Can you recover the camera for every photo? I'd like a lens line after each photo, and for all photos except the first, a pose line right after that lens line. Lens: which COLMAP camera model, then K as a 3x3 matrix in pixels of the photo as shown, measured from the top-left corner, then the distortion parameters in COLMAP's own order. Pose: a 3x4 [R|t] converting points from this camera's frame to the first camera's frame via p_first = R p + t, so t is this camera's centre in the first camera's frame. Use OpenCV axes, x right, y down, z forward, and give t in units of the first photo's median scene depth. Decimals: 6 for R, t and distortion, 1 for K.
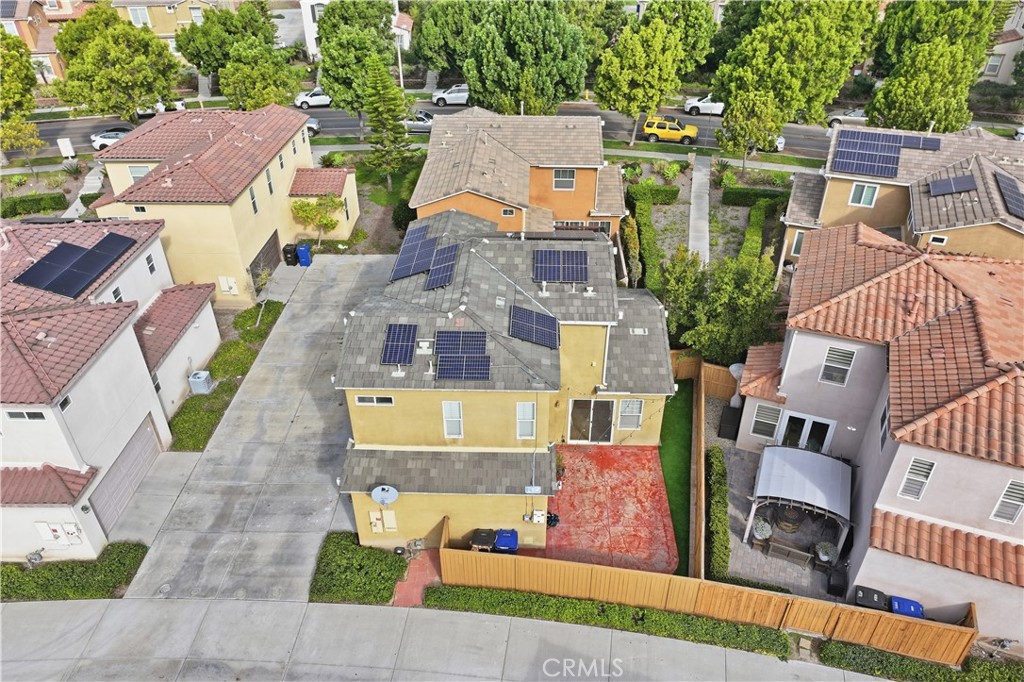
lens RADIAL K [[725.3, 0, 515.0], [0, 725.3, 371.8], [0, 0, 1]] dist [-0.005404, 0.025259]
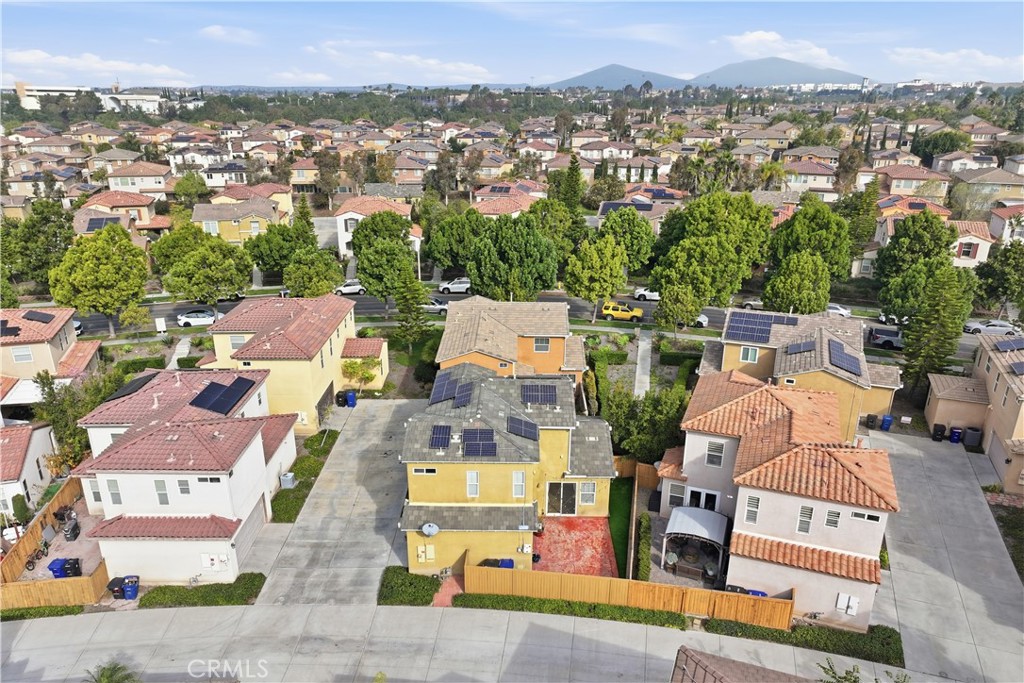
lens RADIAL K [[725.3, 0, 515.0], [0, 725.3, 372.3], [0, 0, 1]] dist [-0.005404, 0.025259]
pose [[0.999717, -0.001287, 0.023759, -0.024316], [0.006859, 0.971735, -0.235973, 0.163685], [-0.022783, 0.236069, 0.971469, -0.489605]]
